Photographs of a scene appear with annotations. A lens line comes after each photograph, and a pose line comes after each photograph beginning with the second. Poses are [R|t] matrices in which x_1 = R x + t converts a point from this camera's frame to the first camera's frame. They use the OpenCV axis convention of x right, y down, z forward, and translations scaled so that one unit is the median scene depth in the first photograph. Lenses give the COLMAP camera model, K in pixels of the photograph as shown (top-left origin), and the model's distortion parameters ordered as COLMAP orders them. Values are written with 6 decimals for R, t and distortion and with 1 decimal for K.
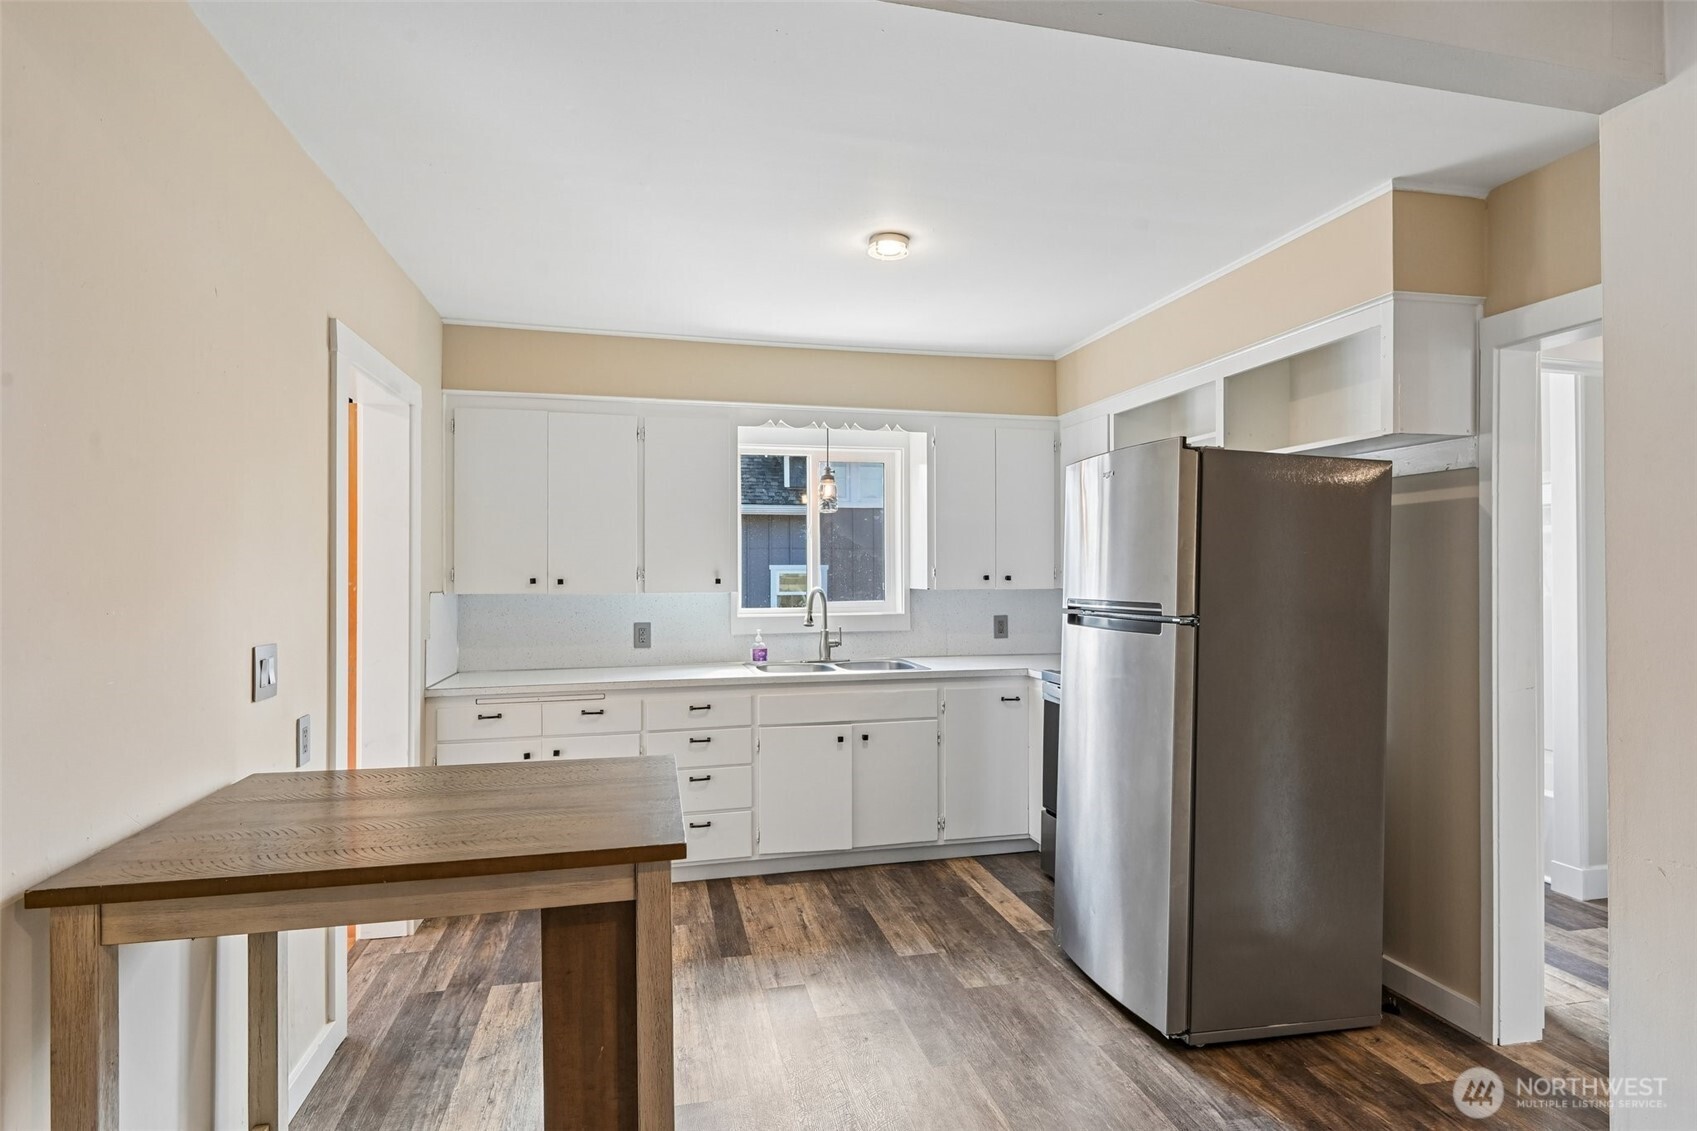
lens RADIAL K [[925.7, 0, 848.5], [0, 925.7, 565.5], [0, 0, 1]] dist [0.002297, -0.002398]
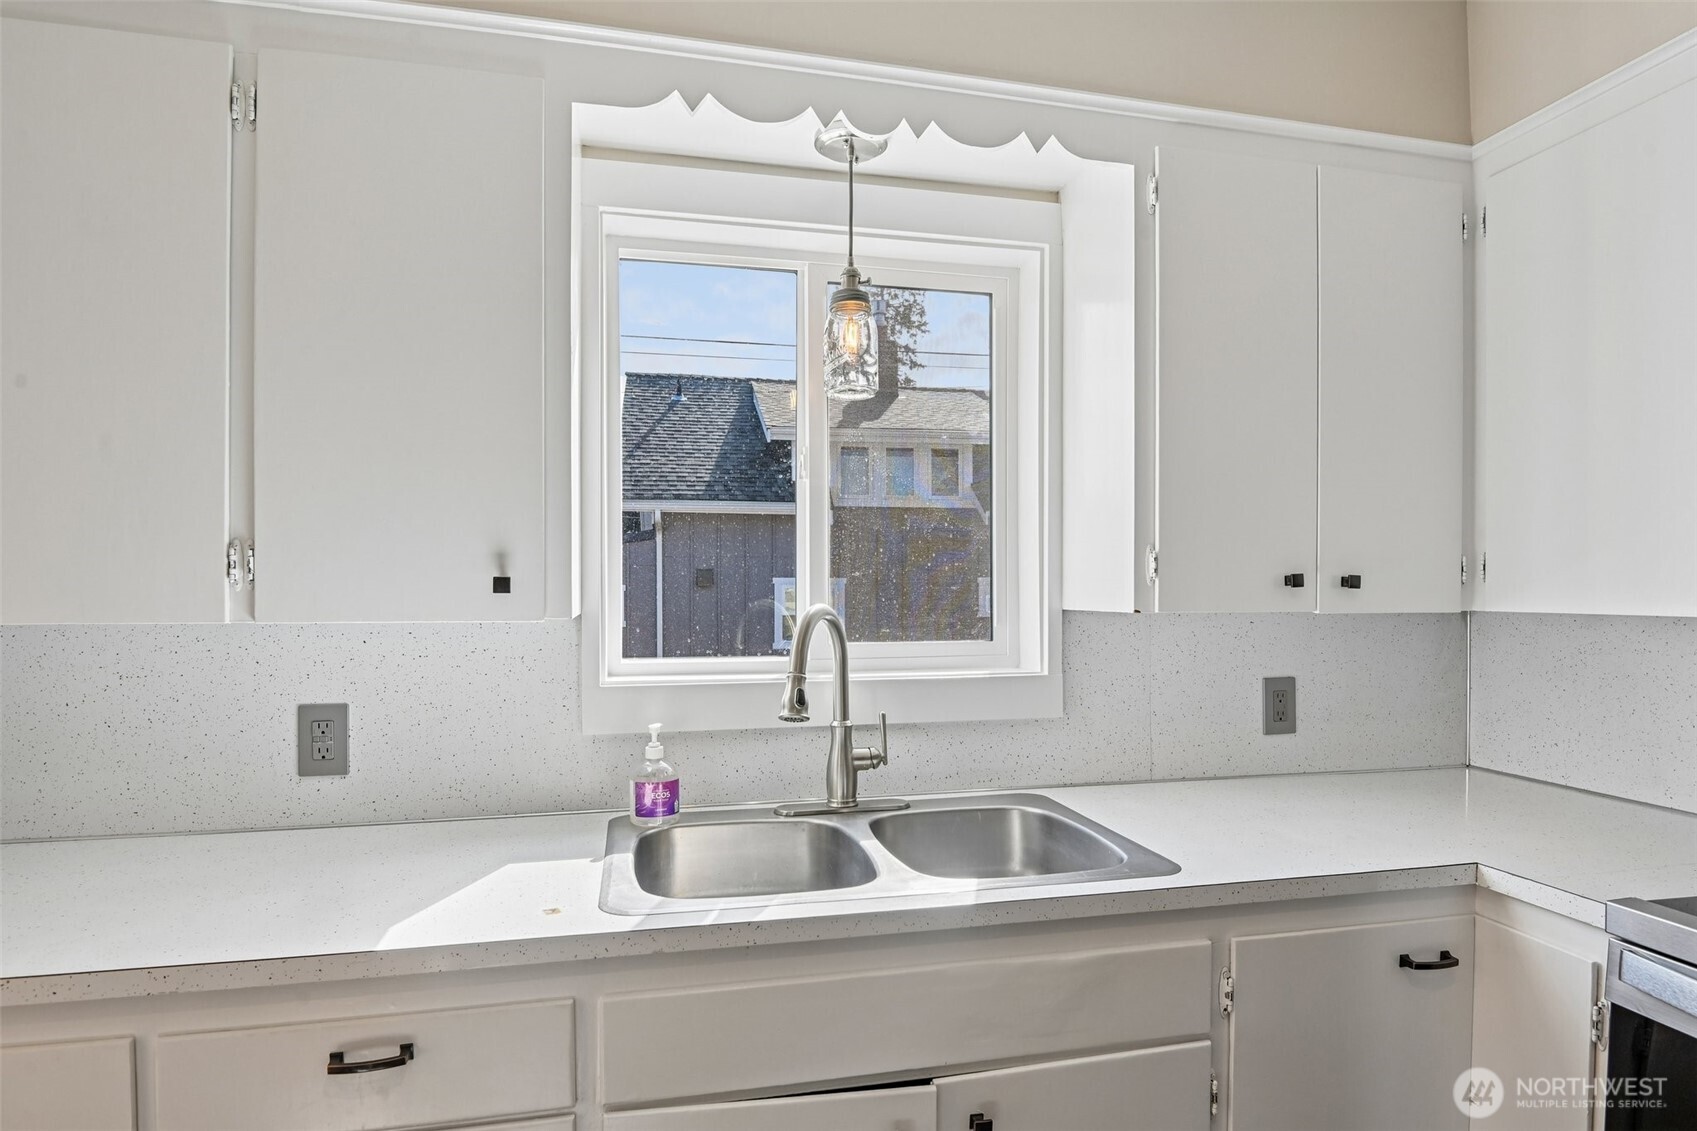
lens RADIAL K [[954.3, 0, 848.9], [0, 954.3, 591.4], [0, 0, 1]] dist [-0.026872, 0.000656]
pose [[0.999825, 0.003639, -0.018323, -0.016274], [-0.003486, 0.999959, 0.008413, 0.014920], [0.018353, -0.008348, 0.999797, 0.631795]]
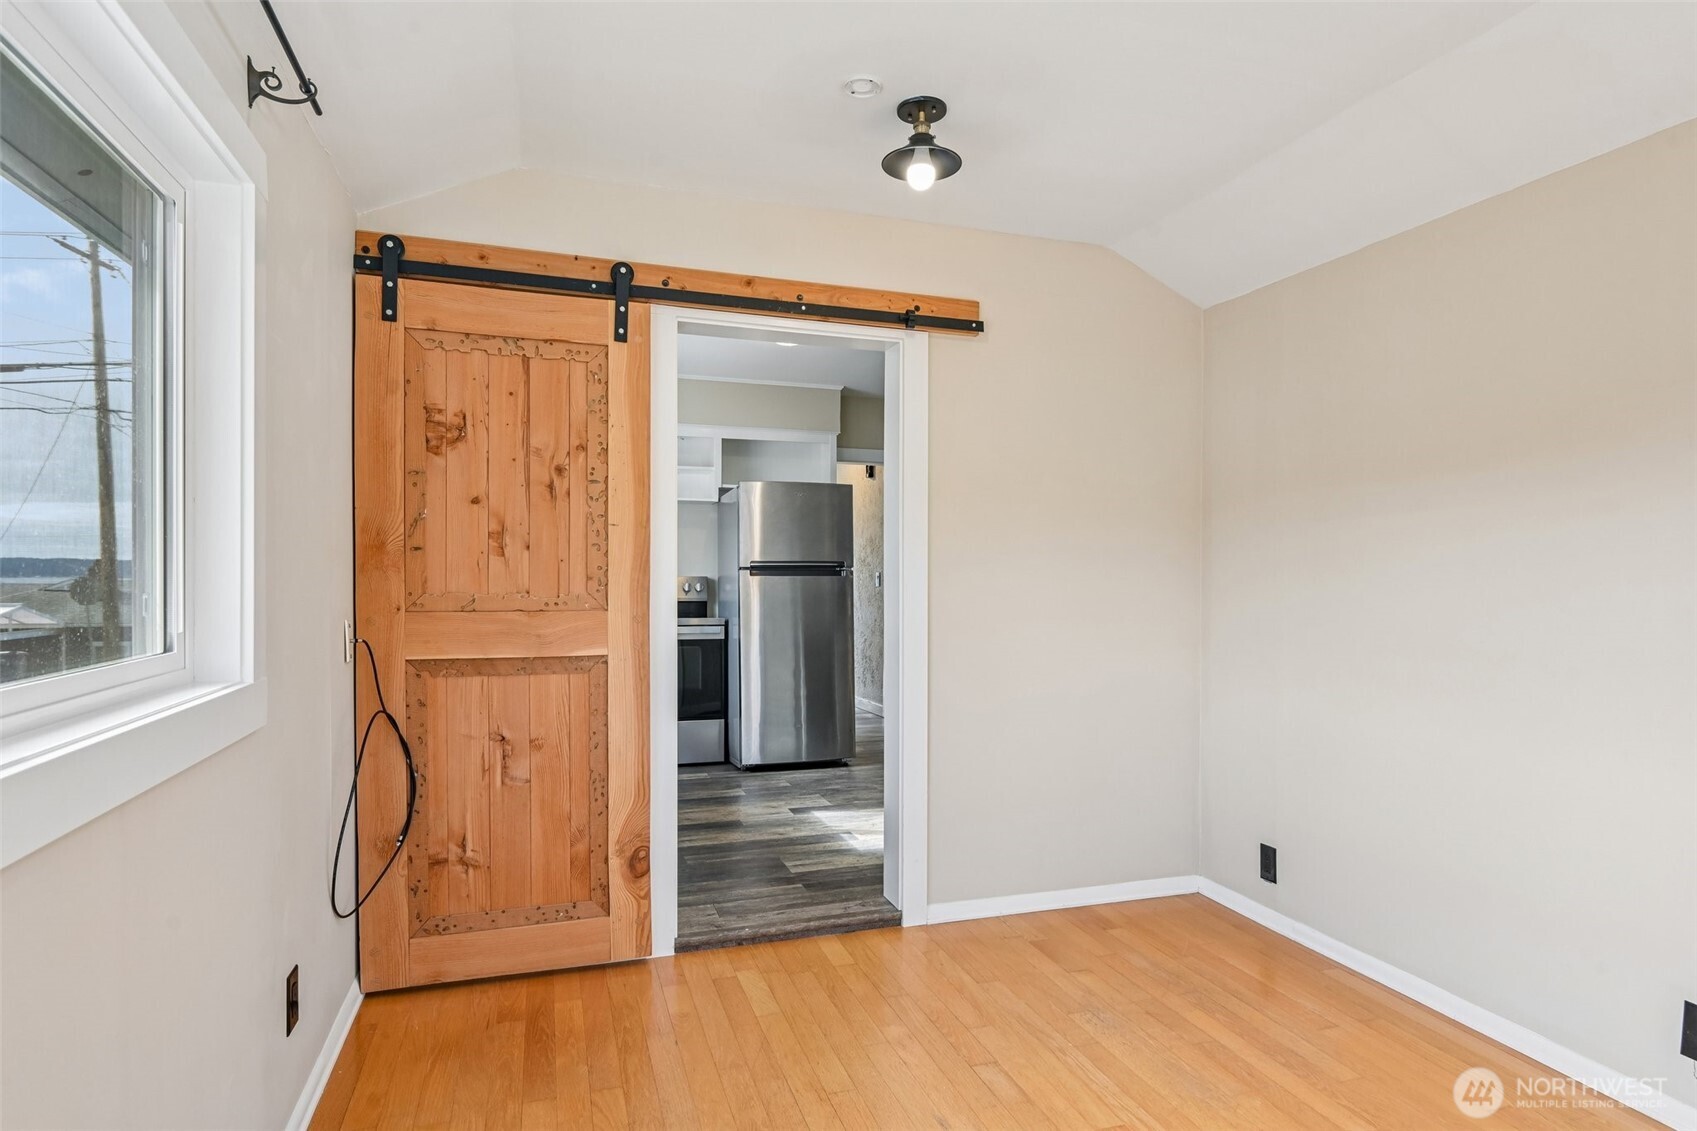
lens RADIAL K [[925.7, 0, 848.5], [0, 925.7, 565.5], [0, 0, 1]] dist [0.002297, -0.002398]
pose [[-0.061707, 0.003702, 0.998087, -1.031674], [0.006028, 0.999976, -0.003336, 0.035353], [-0.998076, 0.005810, -0.061728, 0.642403]]
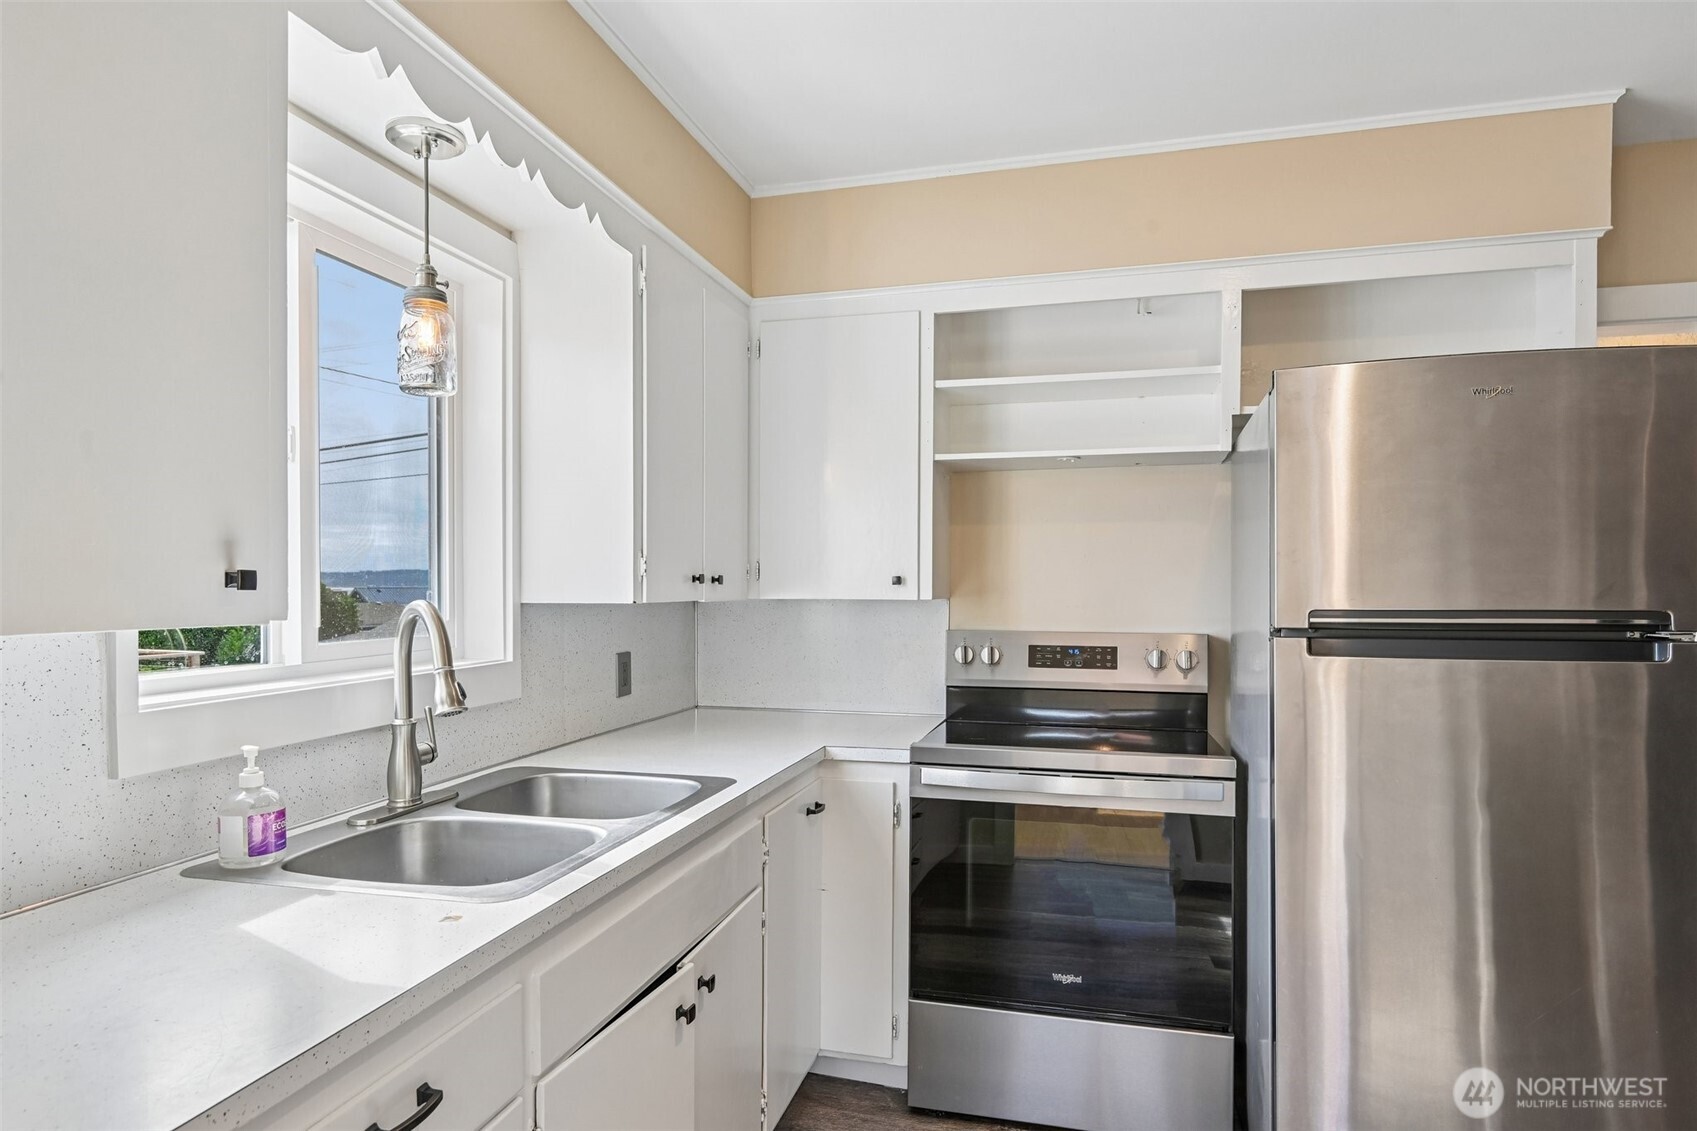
lens RADIAL K [[960.9, 0, 870.6], [0, 960.9, 593.3], [0, 0, 1]] dist [0.004586, 0.001151]
pose [[0.462888, -0.004492, 0.886405, -0.274104], [-0.006344, 0.999945, 0.008380, 0.016098], [-0.886394, -0.009503, 0.462834, 0.673771]]
